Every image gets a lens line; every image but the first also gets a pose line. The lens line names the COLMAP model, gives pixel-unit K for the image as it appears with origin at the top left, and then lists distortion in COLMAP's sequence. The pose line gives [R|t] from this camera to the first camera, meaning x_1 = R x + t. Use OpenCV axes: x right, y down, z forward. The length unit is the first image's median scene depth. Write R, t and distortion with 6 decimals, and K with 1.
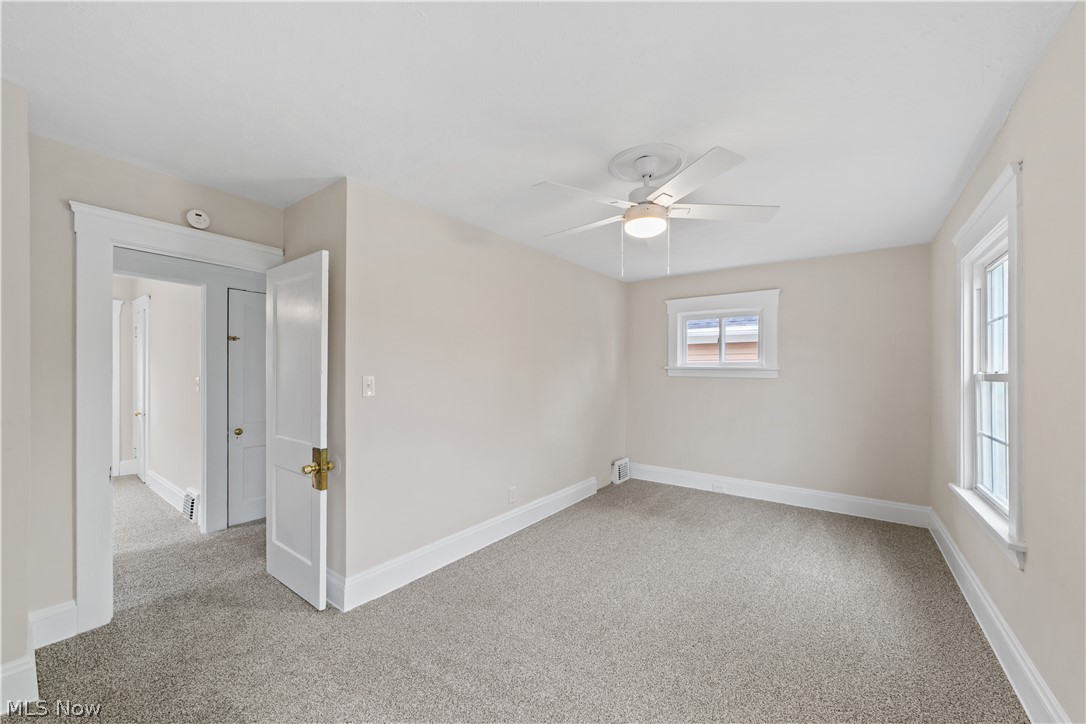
lens RADIAL K [[416.1, 0, 537.9], [0, 416.1, 367.4], [0, 0, 1]] dist [-0.022459, 0.010185]
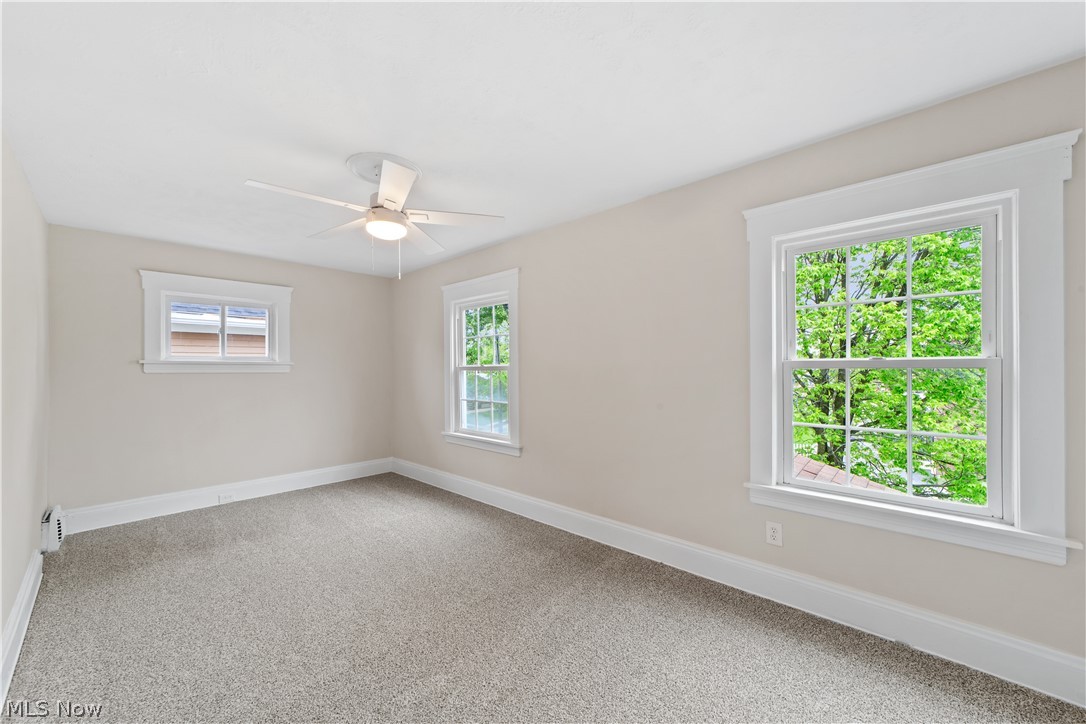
lens RADIAL K [[416.1, 0, 537.9], [0, 416.1, 367.4], [0, 0, 1]] dist [-0.022459, 0.010185]
pose [[0.107137, -0.008133, 0.994211, -0.378702], [-0.006838, 0.999937, 0.008917, -0.000683], [-0.994221, -0.007754, 0.107074, 0.254558]]
